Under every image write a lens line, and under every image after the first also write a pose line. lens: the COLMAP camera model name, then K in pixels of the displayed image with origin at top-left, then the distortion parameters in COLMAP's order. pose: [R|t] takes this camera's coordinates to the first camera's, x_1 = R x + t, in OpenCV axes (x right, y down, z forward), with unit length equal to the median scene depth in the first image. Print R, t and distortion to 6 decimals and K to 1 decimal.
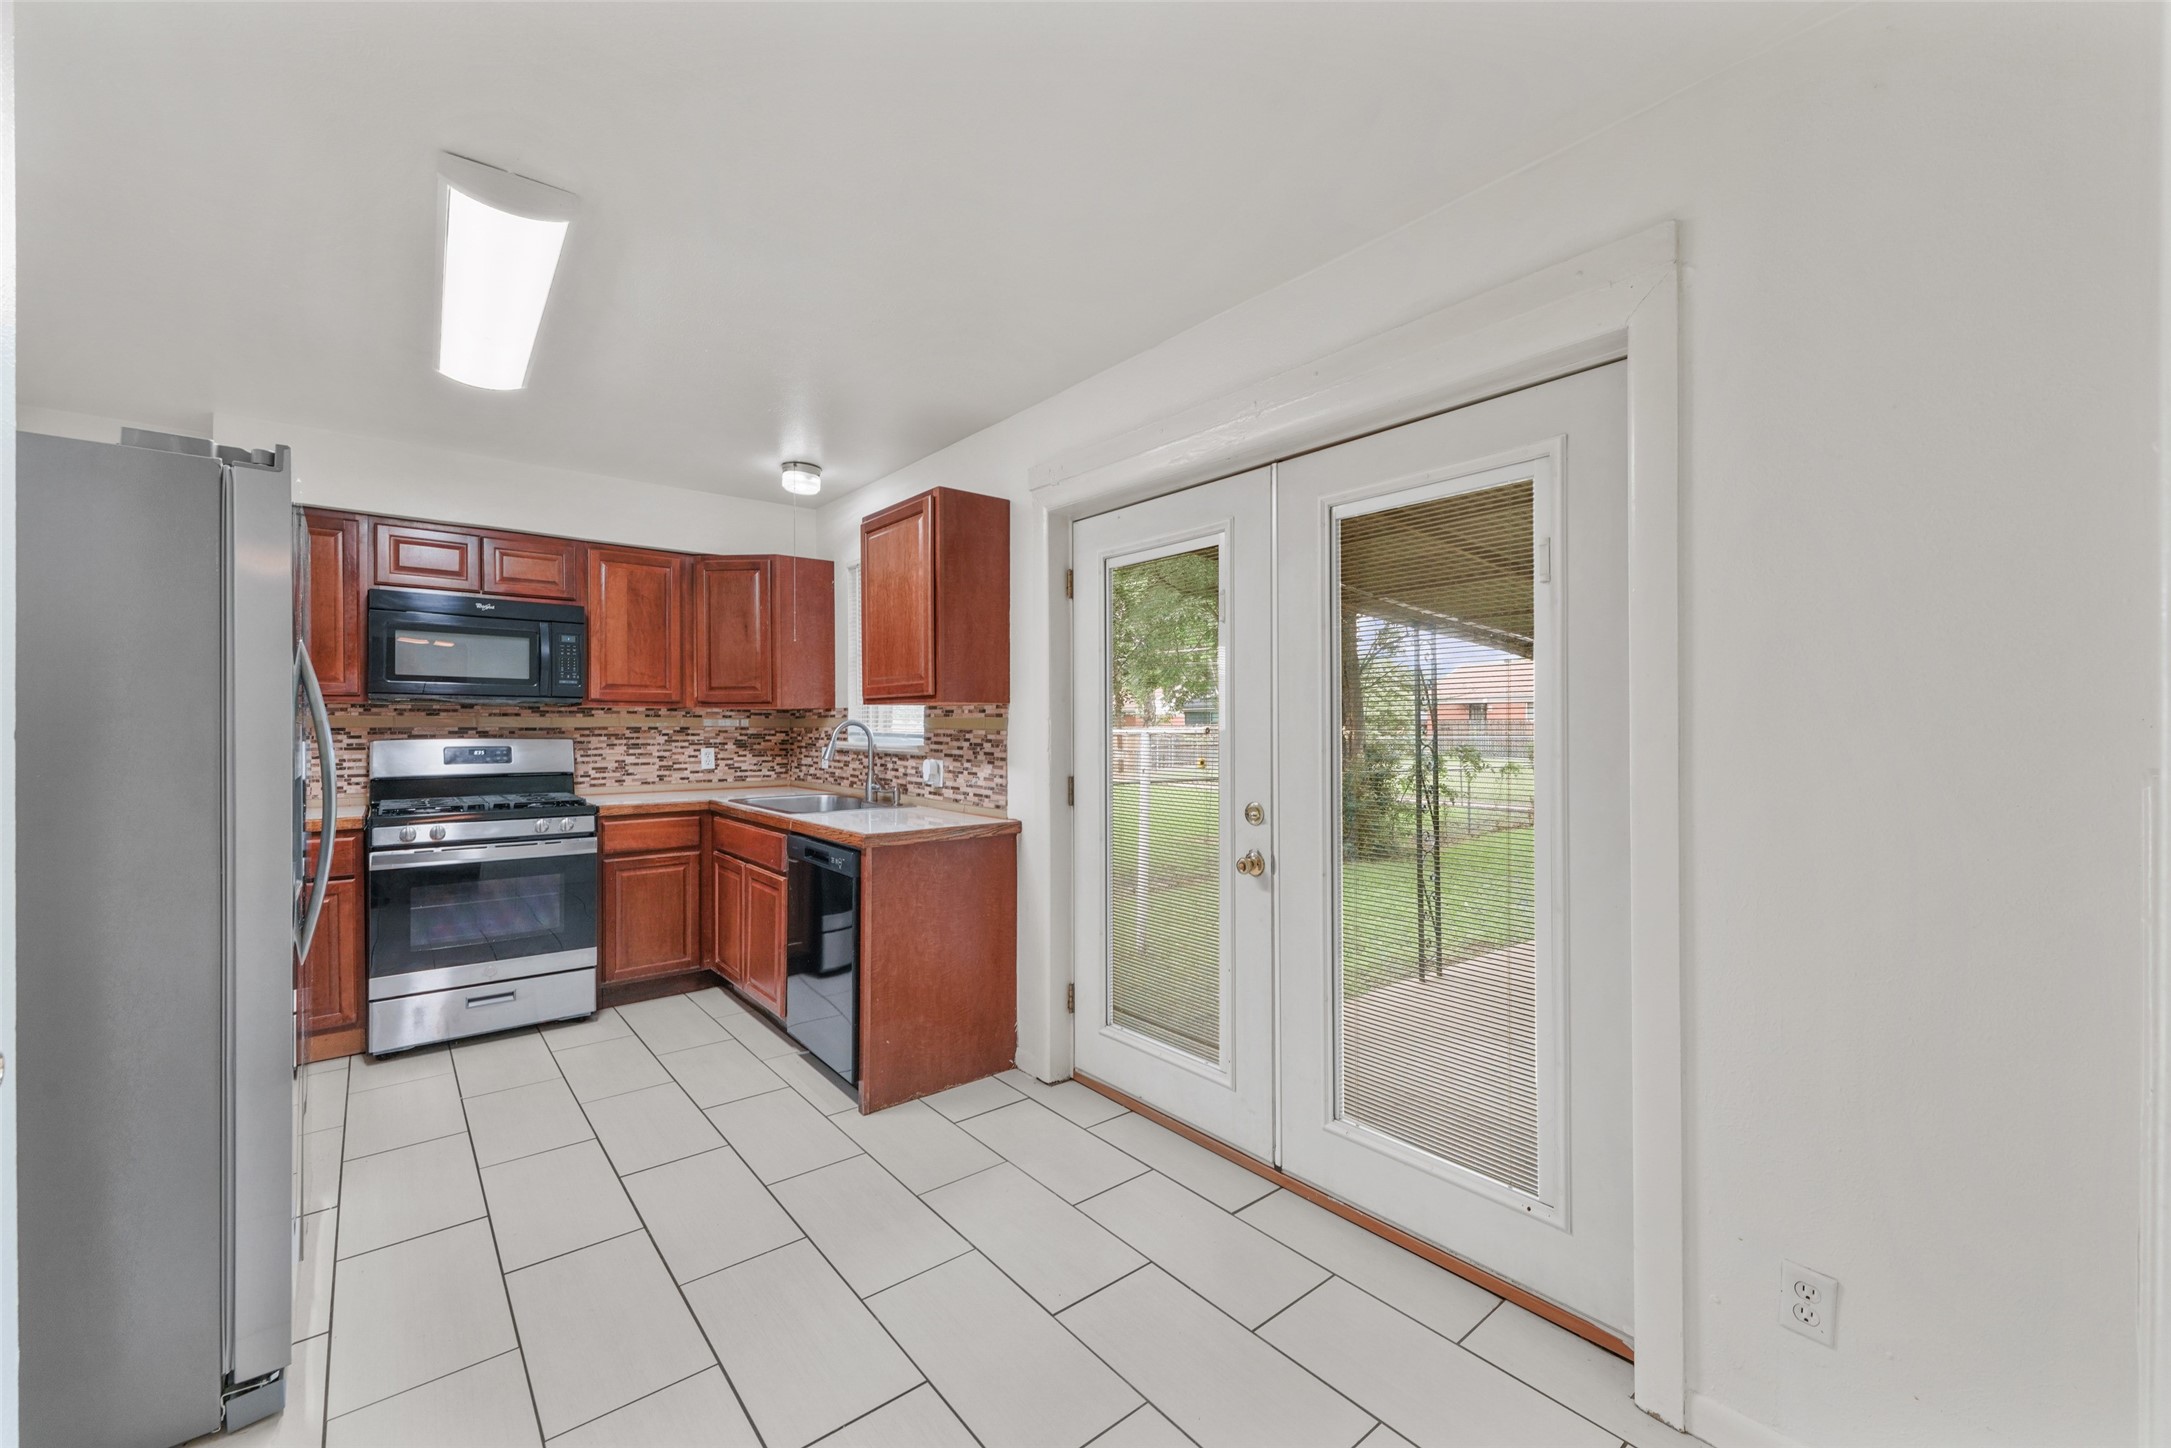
lens RADIAL K [[866.0, 0, 1084.6], [0, 866.0, 722.5], [0, 0, 1]] dist [0.000575, -0.000039]
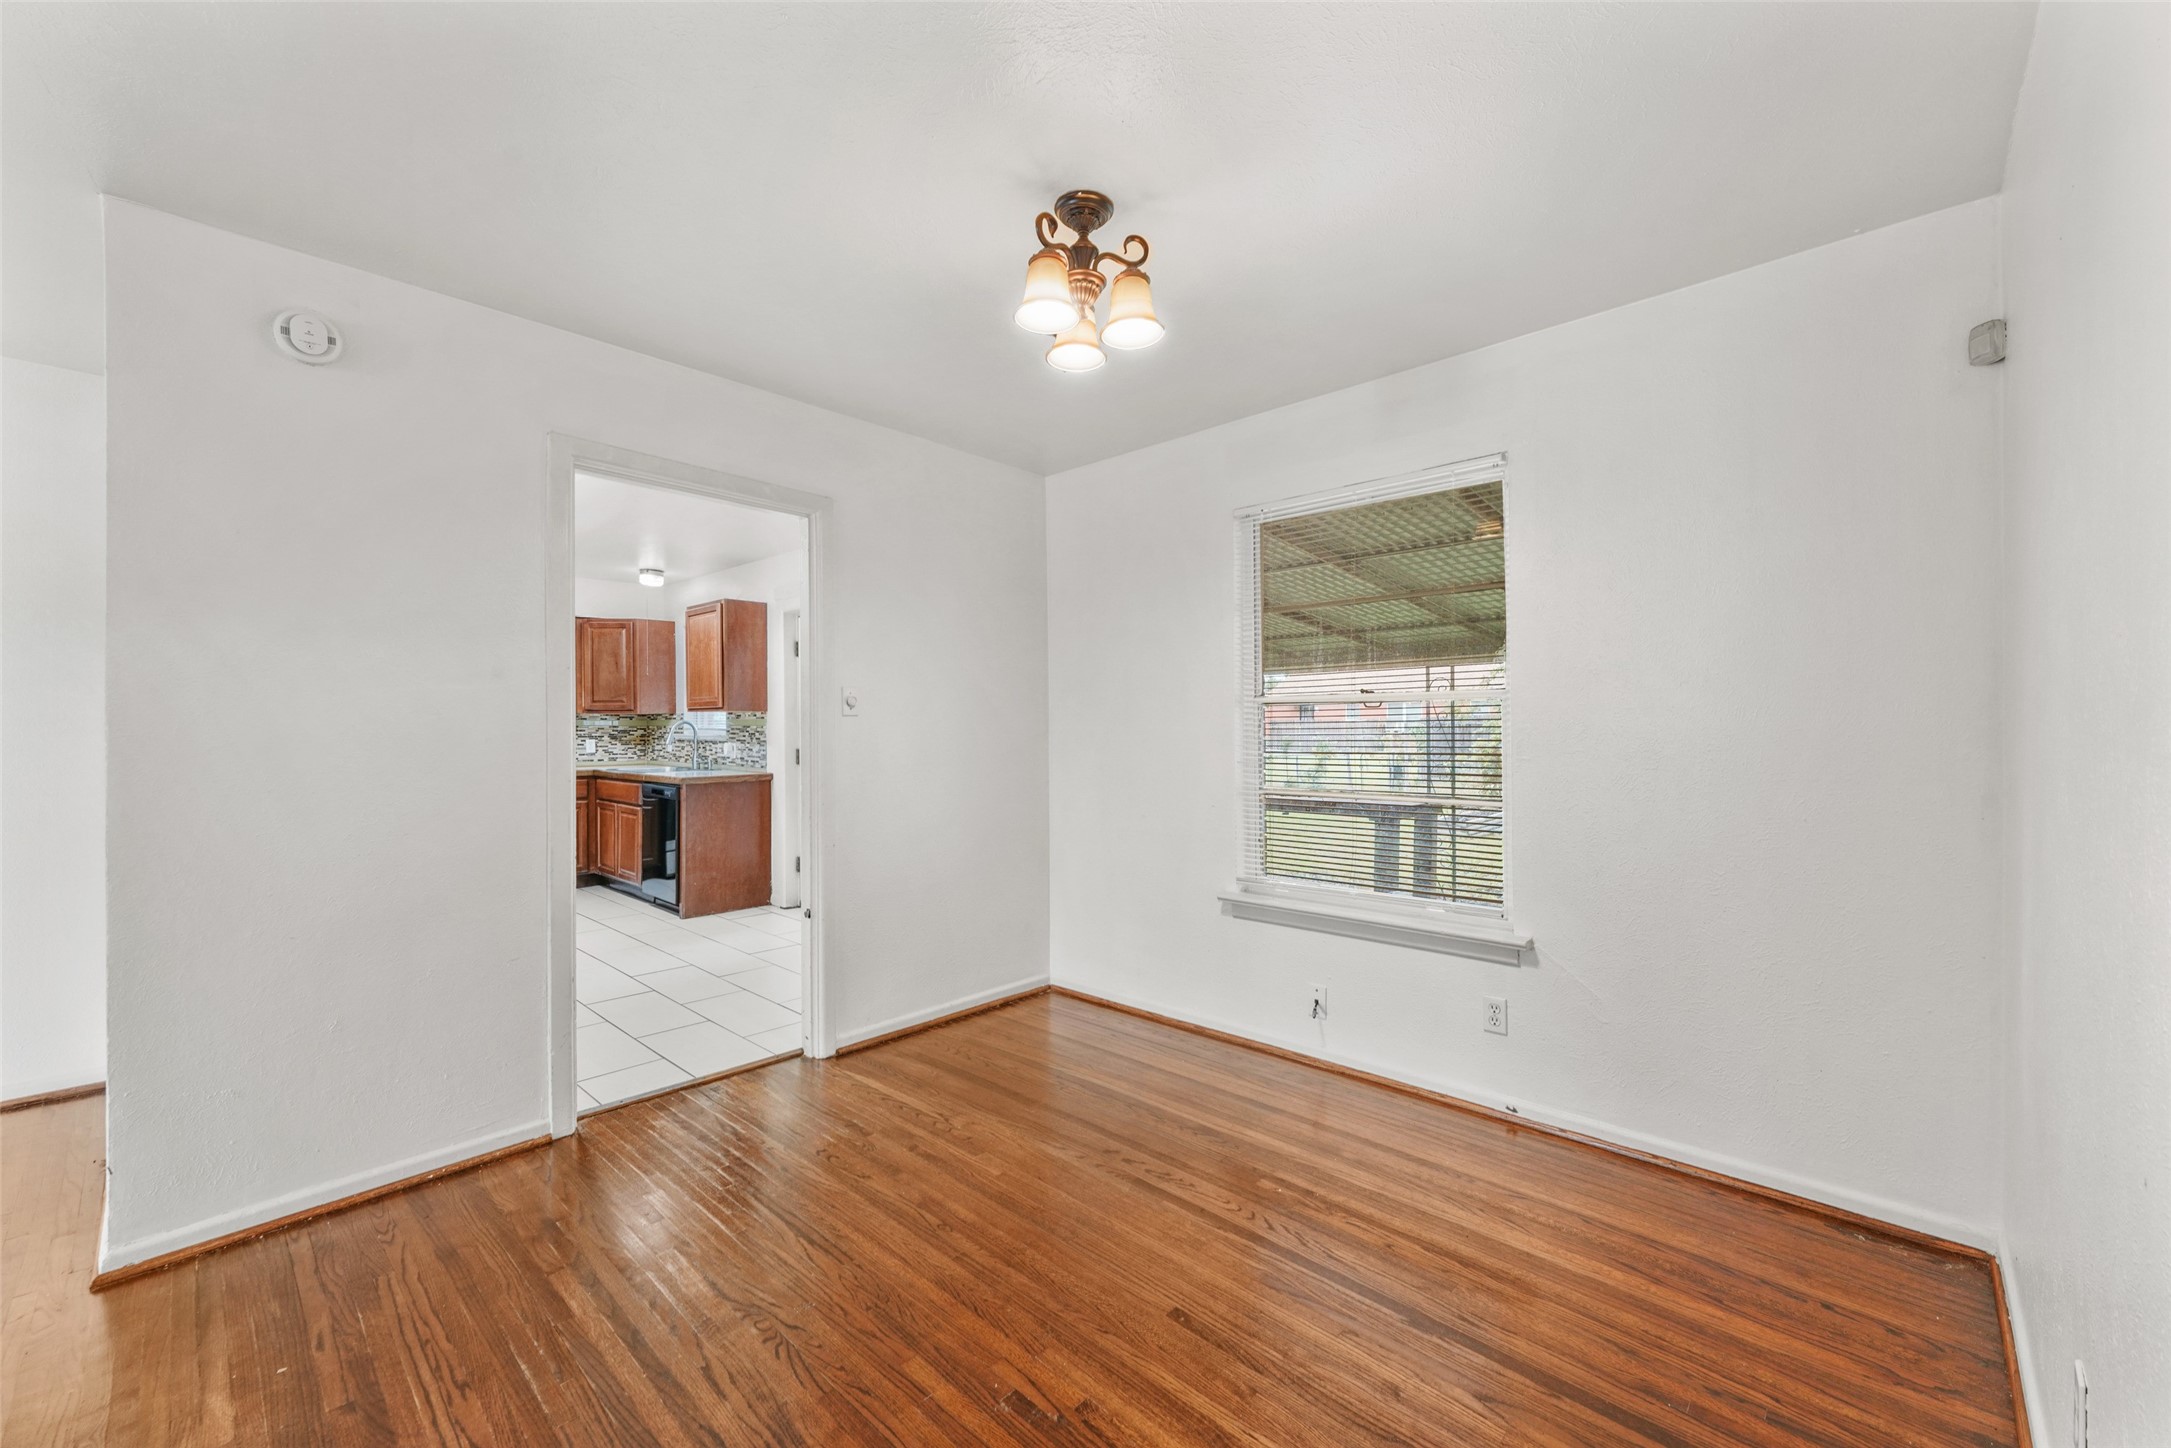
lens RADIAL K [[866.0, 0, 1088.5], [0, 866.0, 721.9], [0, 0, 1]] dist [0.000575, -0.000039]
pose [[0.991300, -0.002892, 0.131586, 0.298219], [0.003467, 0.999985, -0.004140, 0.009118], [-0.131572, 0.004560, 0.991296, -0.796980]]
